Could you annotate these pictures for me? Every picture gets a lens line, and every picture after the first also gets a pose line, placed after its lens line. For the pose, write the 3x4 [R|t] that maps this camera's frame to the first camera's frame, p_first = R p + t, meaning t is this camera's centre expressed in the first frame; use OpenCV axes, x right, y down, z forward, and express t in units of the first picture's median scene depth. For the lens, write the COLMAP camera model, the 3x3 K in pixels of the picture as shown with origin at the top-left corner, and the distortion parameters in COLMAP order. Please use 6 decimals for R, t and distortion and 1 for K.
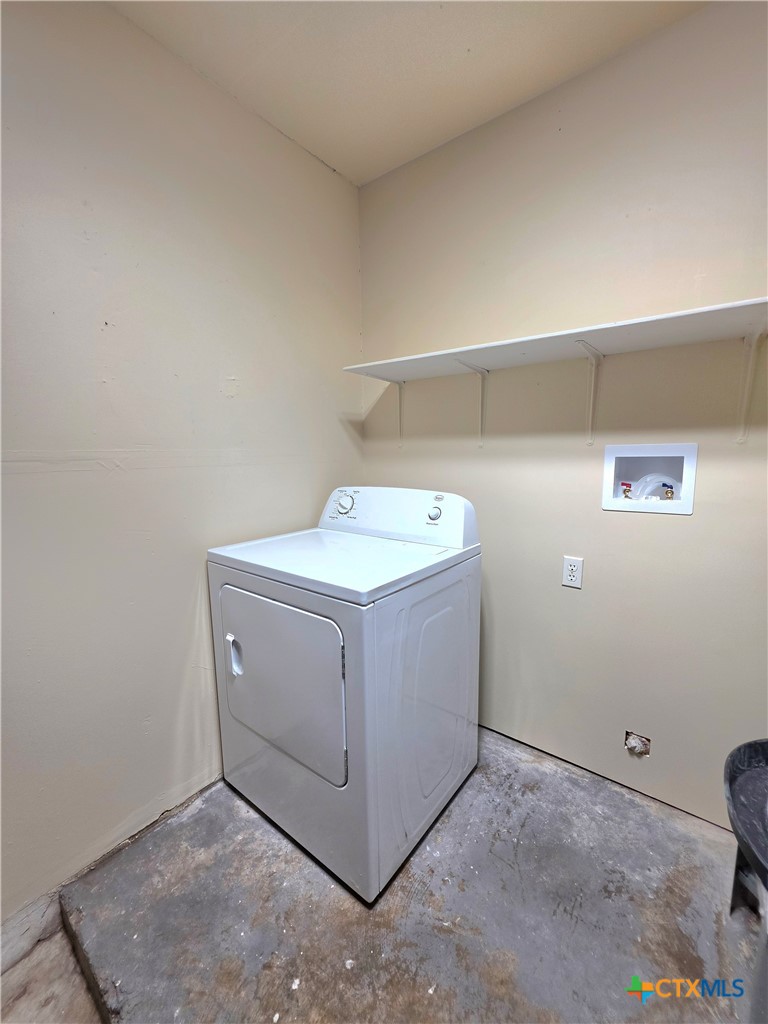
lens RADIAL K [[411.1, 0, 385.0], [0, 411.1, 512.1], [0, 0, 1]] dist [-0.005310, 0.001158]
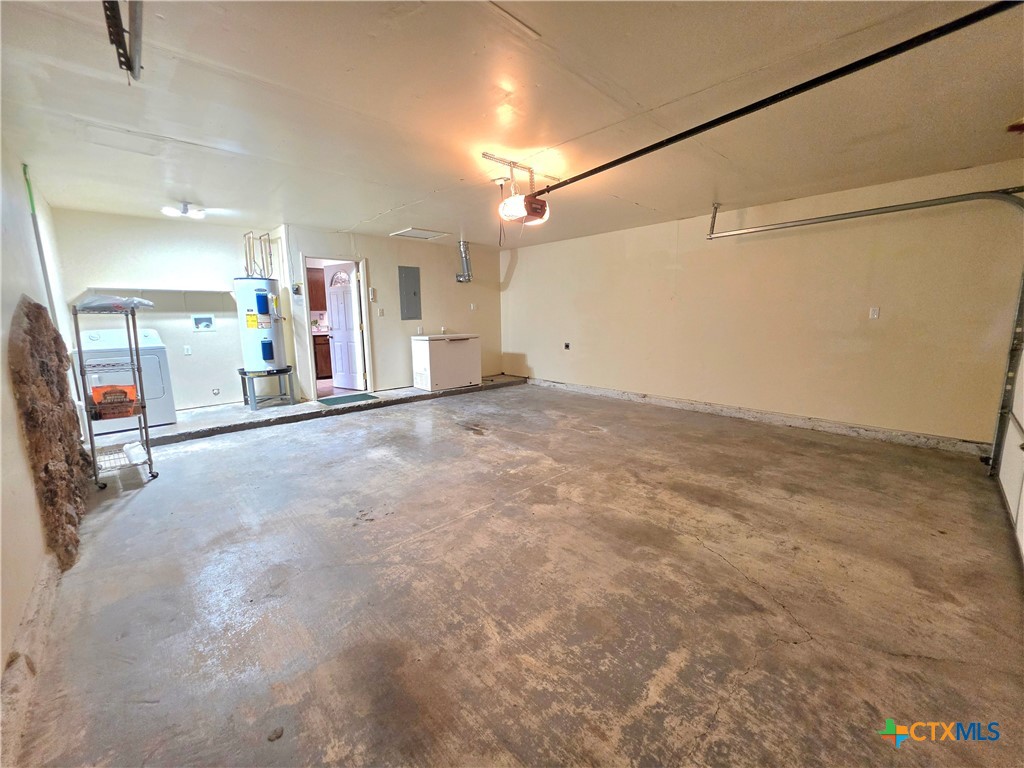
lens RADIAL K [[411.1, 0, 512.3], [0, 411.1, 381.6], [0, 0, 1]] dist [-0.005310, 0.001158]
pose [[0.164617, -0.156601, 0.973847, -2.784288], [0.146189, 0.980286, 0.132925, 0.375962], [-0.975464, 0.120484, 0.184265, -2.552946]]
